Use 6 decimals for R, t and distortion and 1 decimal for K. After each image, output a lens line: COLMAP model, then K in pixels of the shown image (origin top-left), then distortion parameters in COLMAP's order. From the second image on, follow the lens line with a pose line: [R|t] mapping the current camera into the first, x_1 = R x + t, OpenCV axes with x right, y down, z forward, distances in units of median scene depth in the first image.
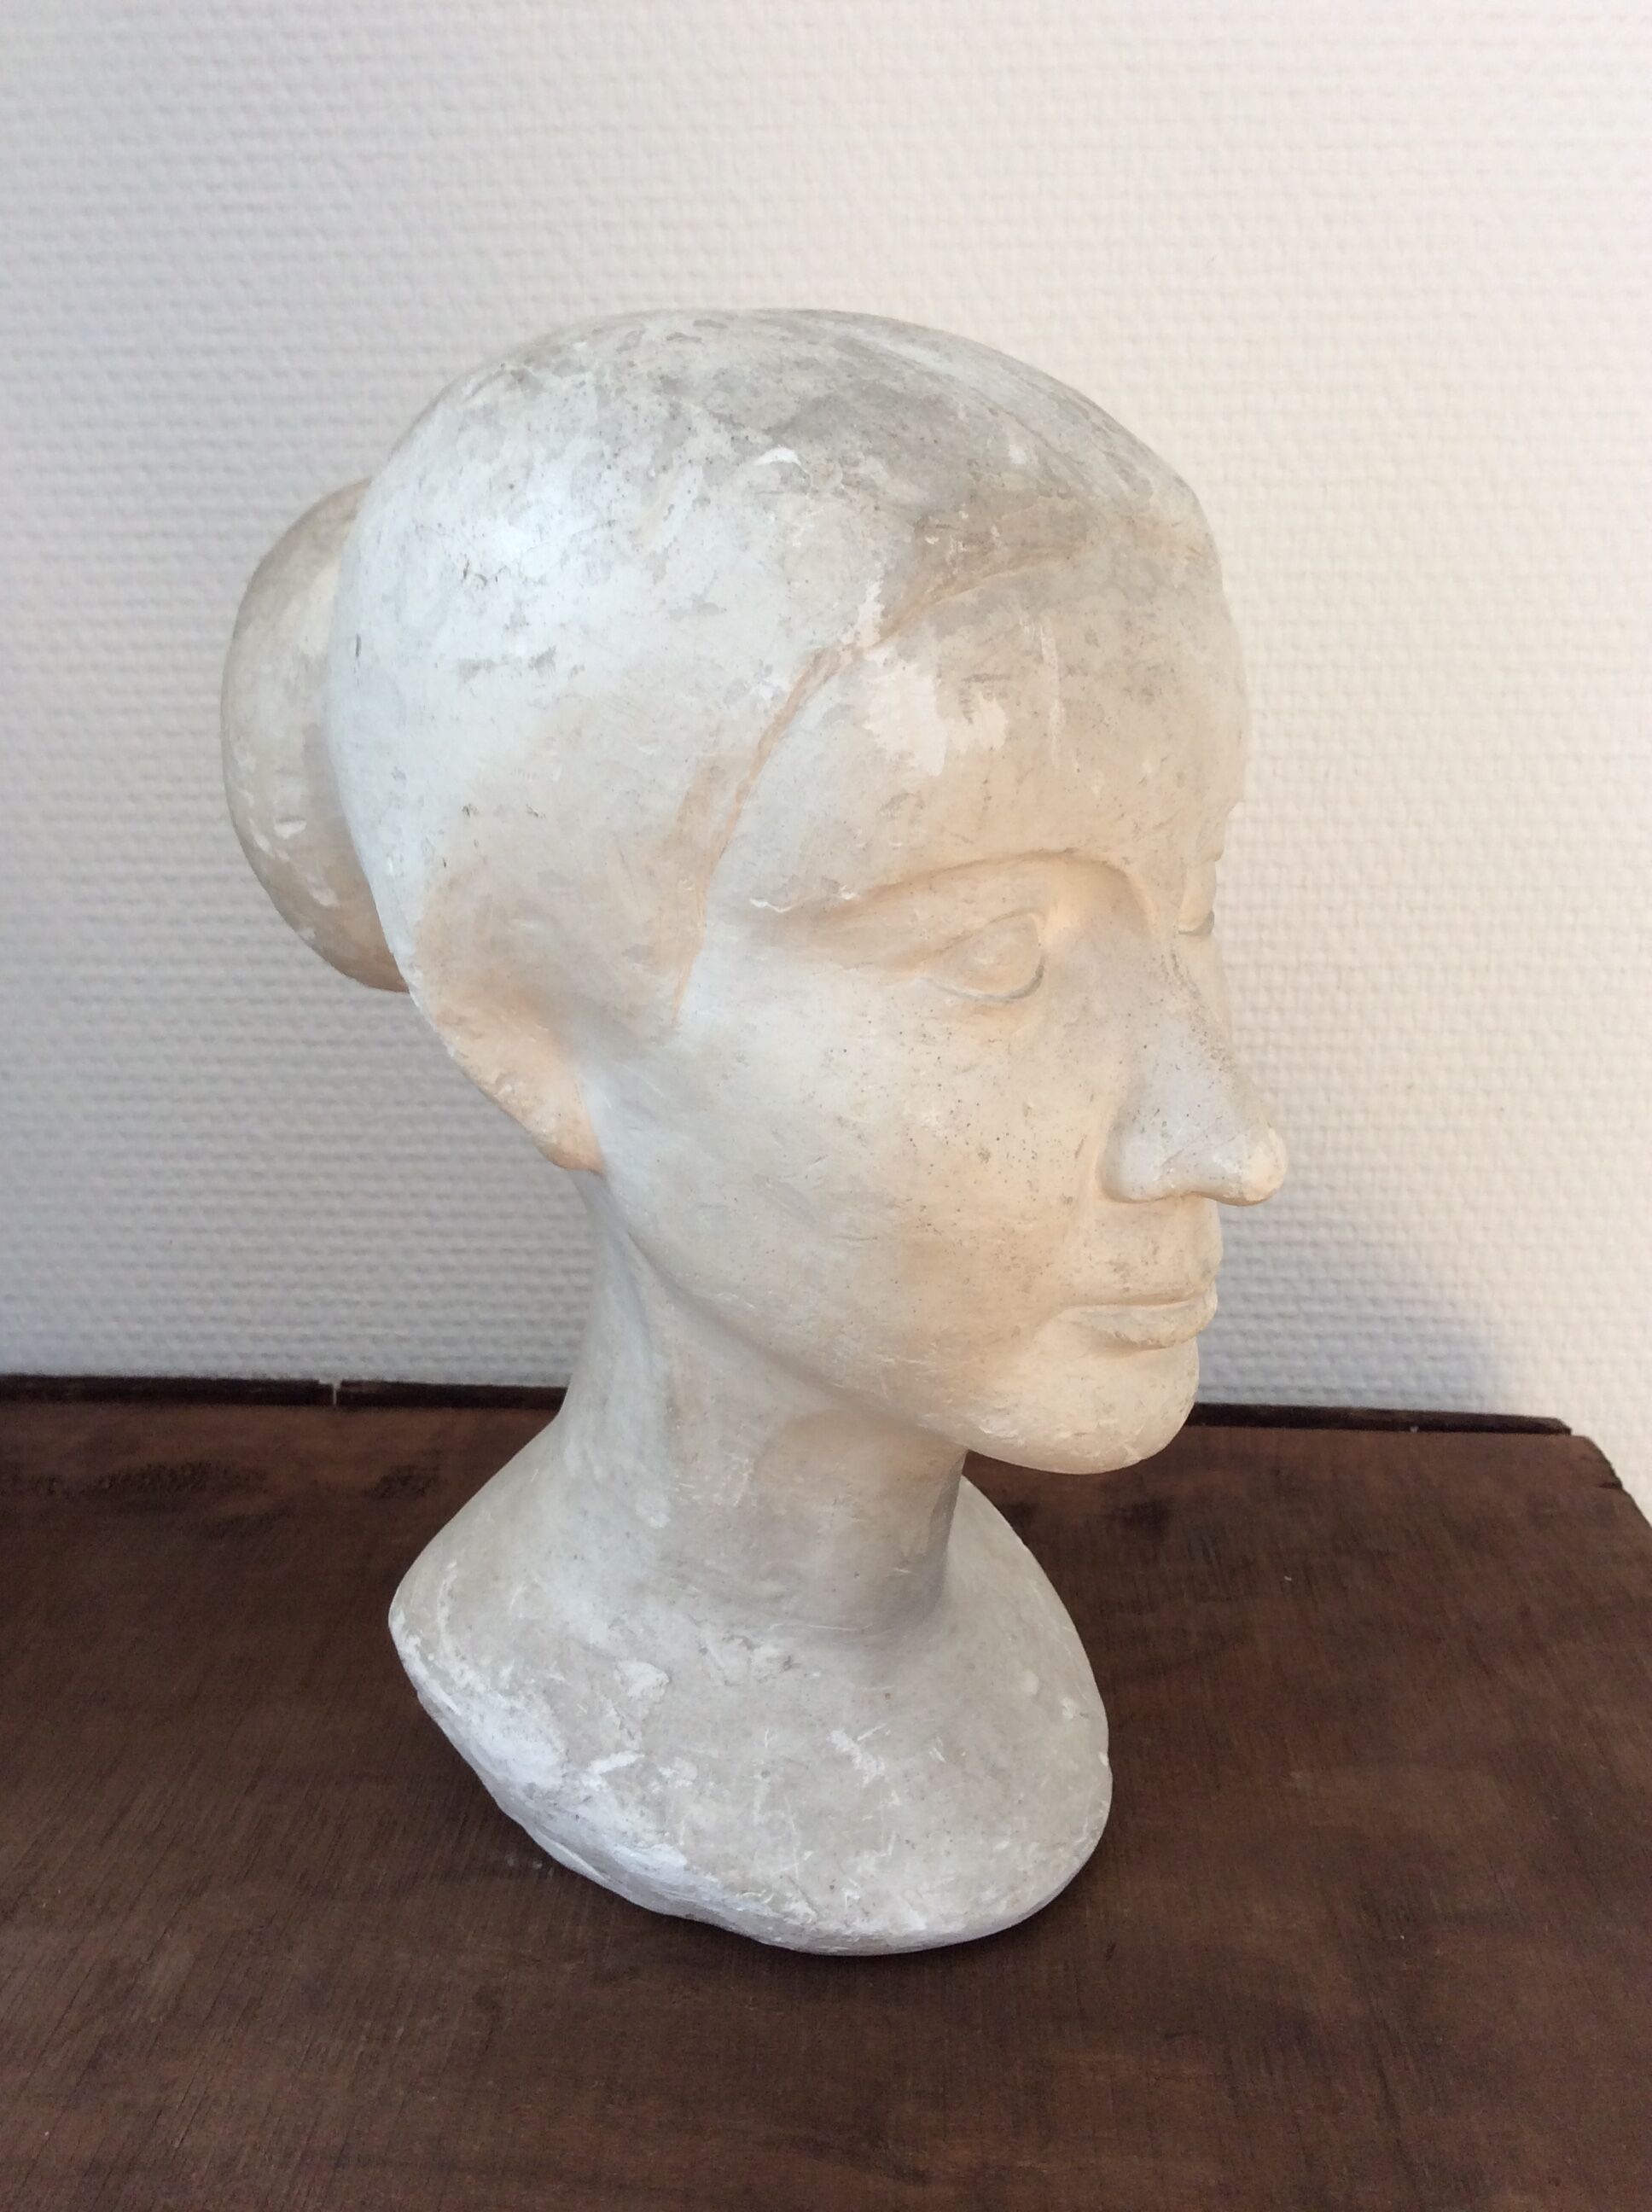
lens RADIAL K [[2102.4, 0, 815.0], [0, 2102.4, 1098.9], [0, 0, 1]] dist [0.146443, -0.293437]
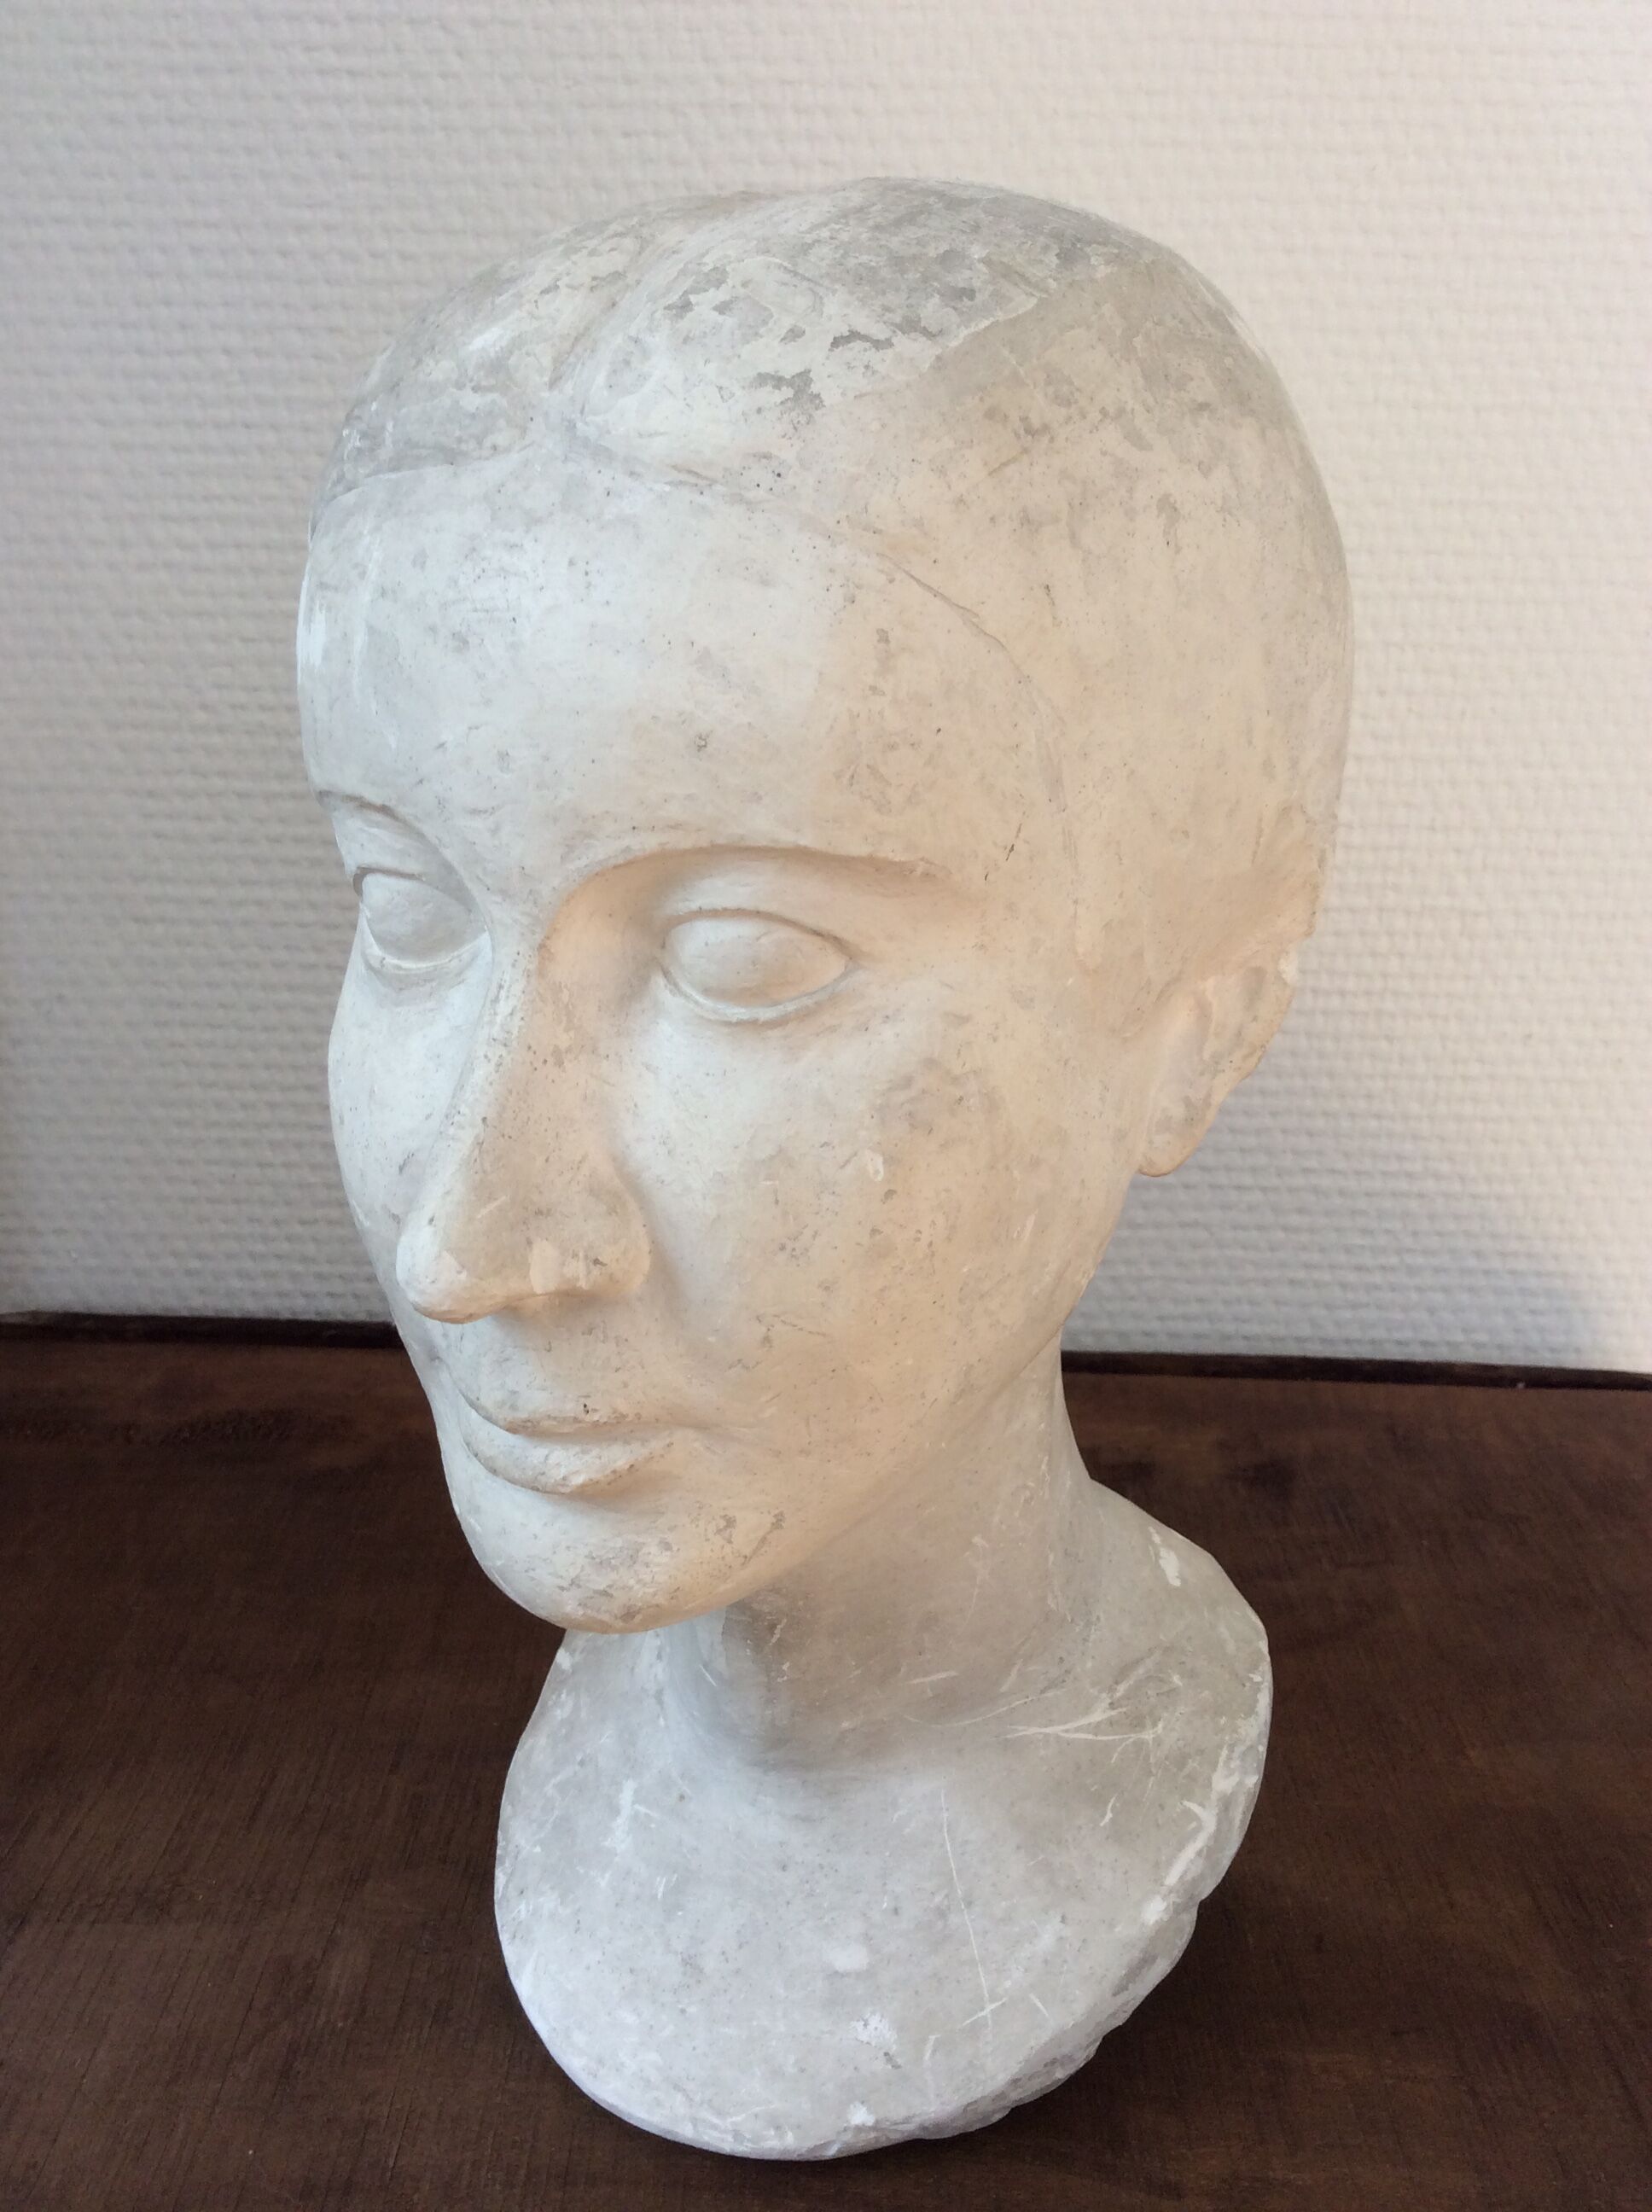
lens RADIAL K [[2102.4, 0, 815.0], [0, 2102.4, 1098.9], [0, 0, 1]] dist [0.146443, -0.293437]
pose [[0.998631, 0.015130, 0.050067, -0.095710], [-0.017390, 0.998836, 0.045001, -0.015588], [-0.049328, -0.045810, 0.997732, 0.039711]]
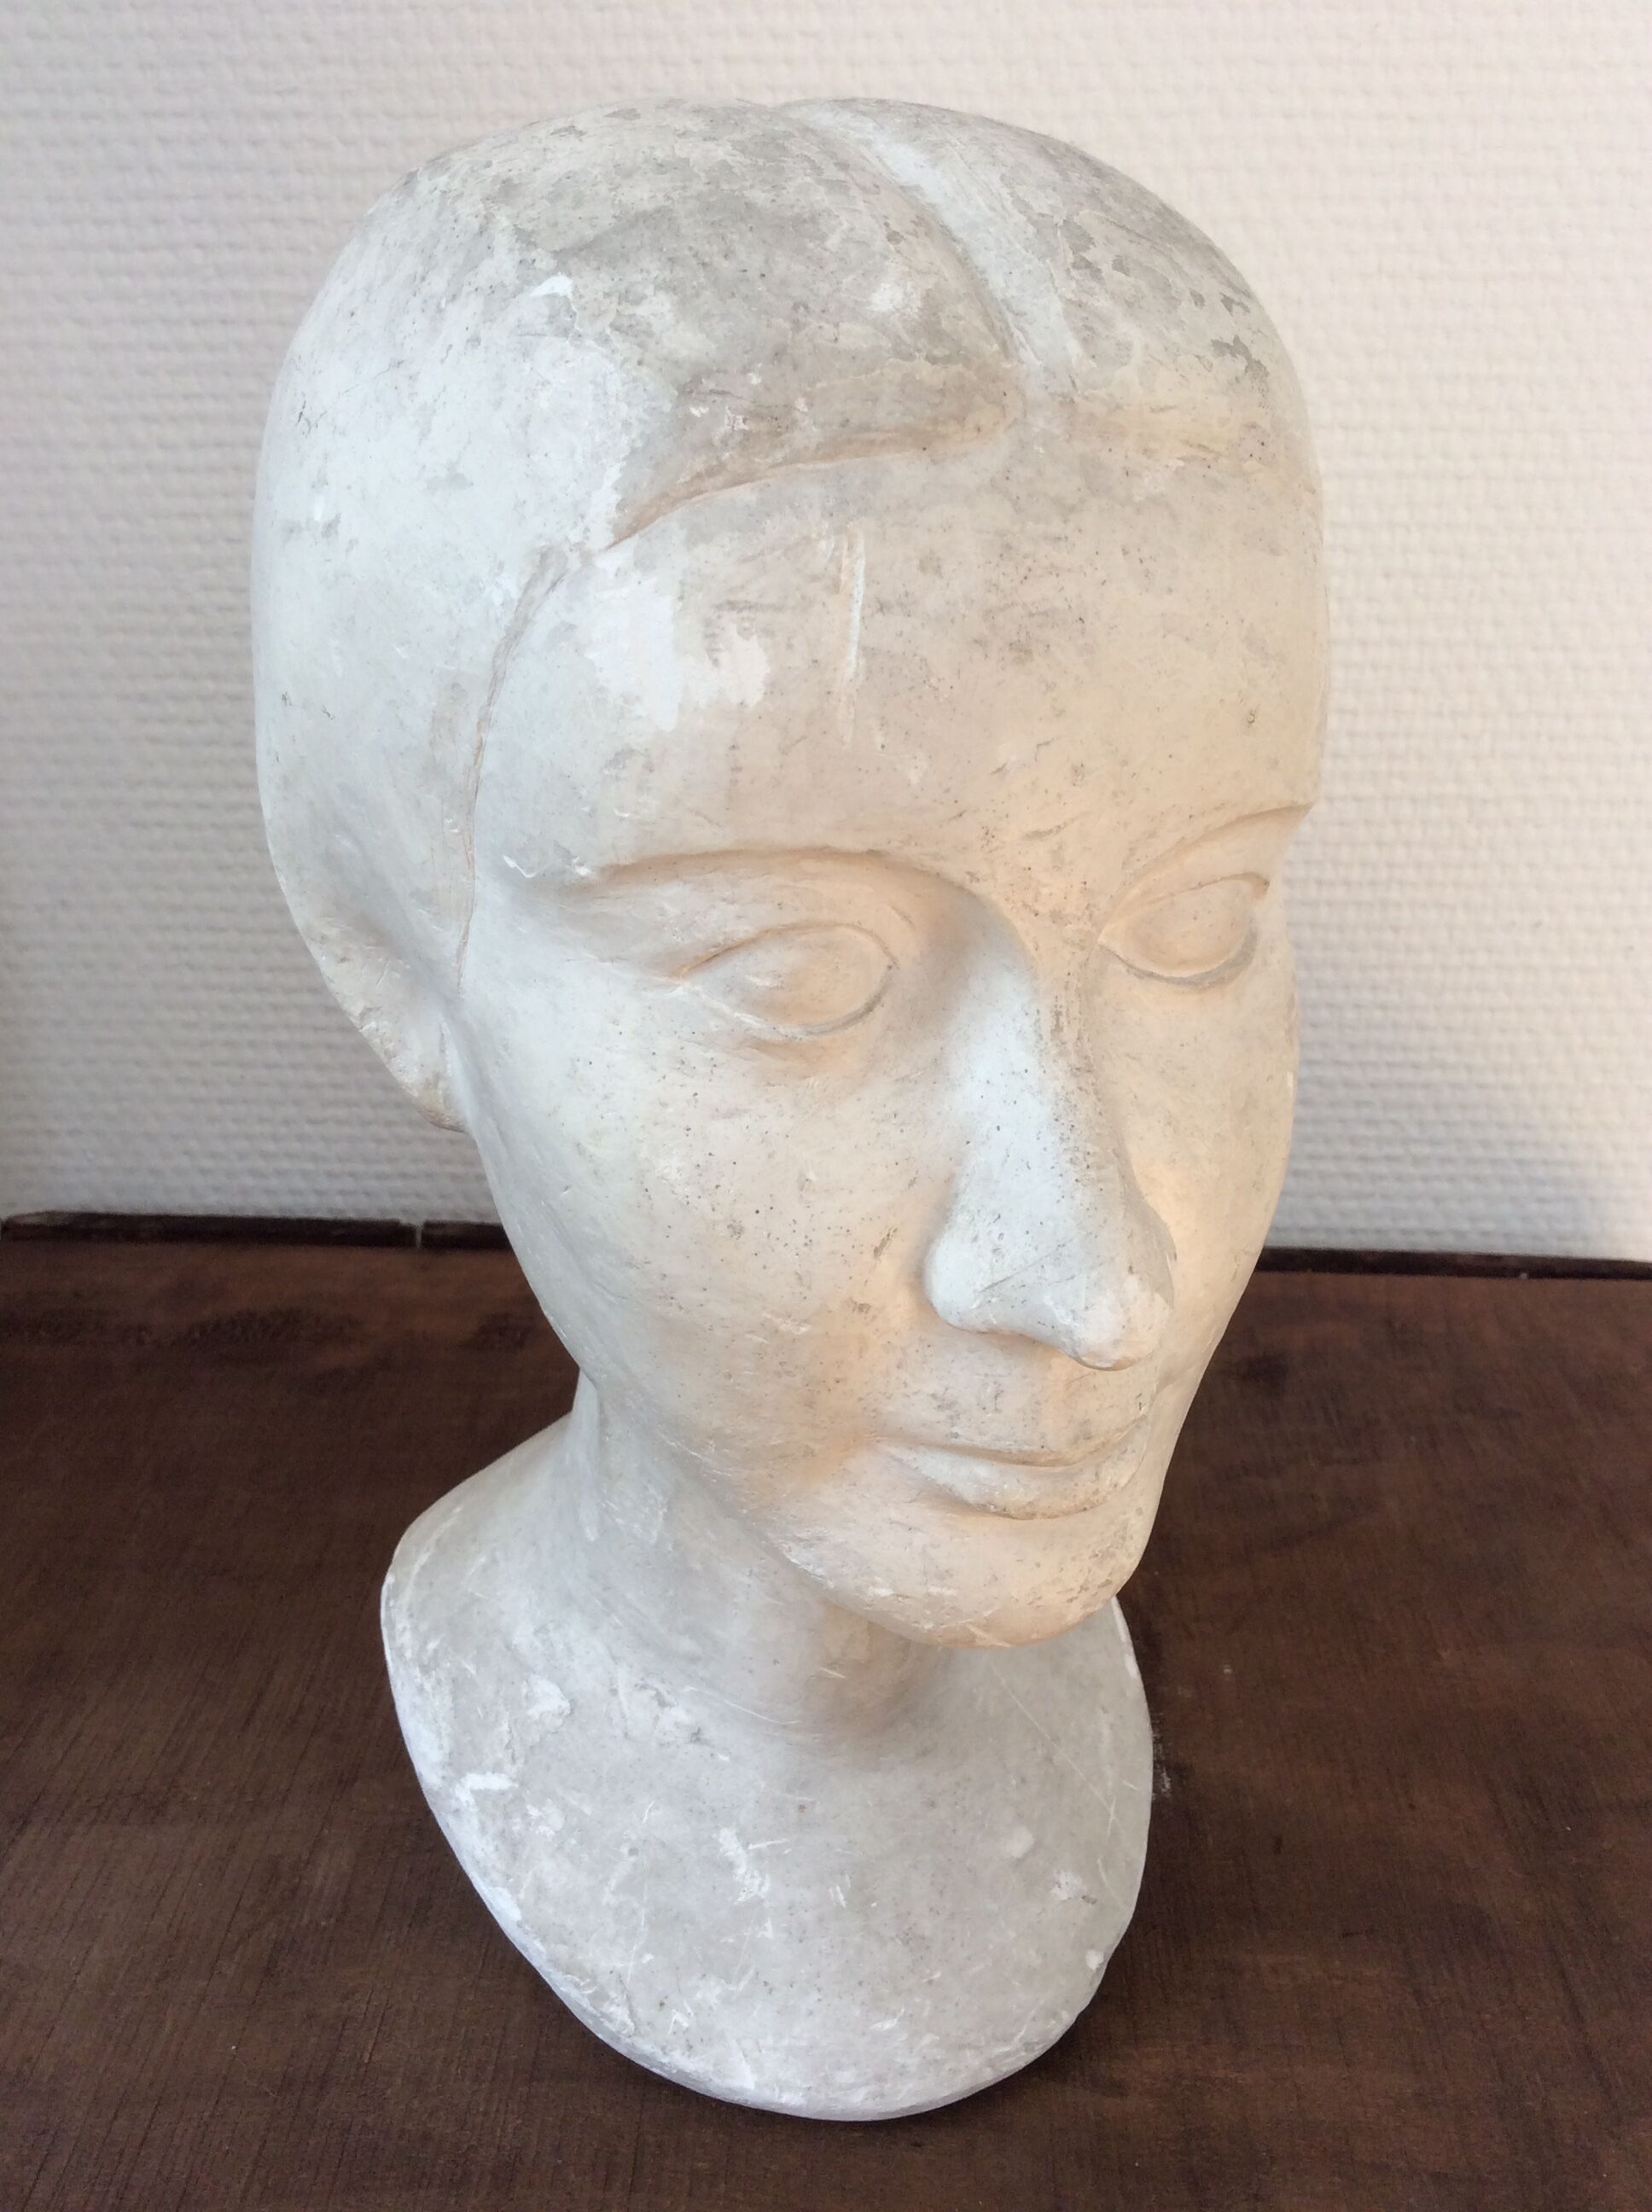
lens RADIAL K [[2113.1, 0, 812.6], [0, 2113.1, 1099.7], [0, 0, 1]] dist [0.136410, -0.279216]
pose [[0.999862, 0.002790, 0.016406, -0.062997], [-0.004735, 0.992795, 0.119734, -0.041840], [-0.015954, -0.119795, 0.992670, 0.036050]]
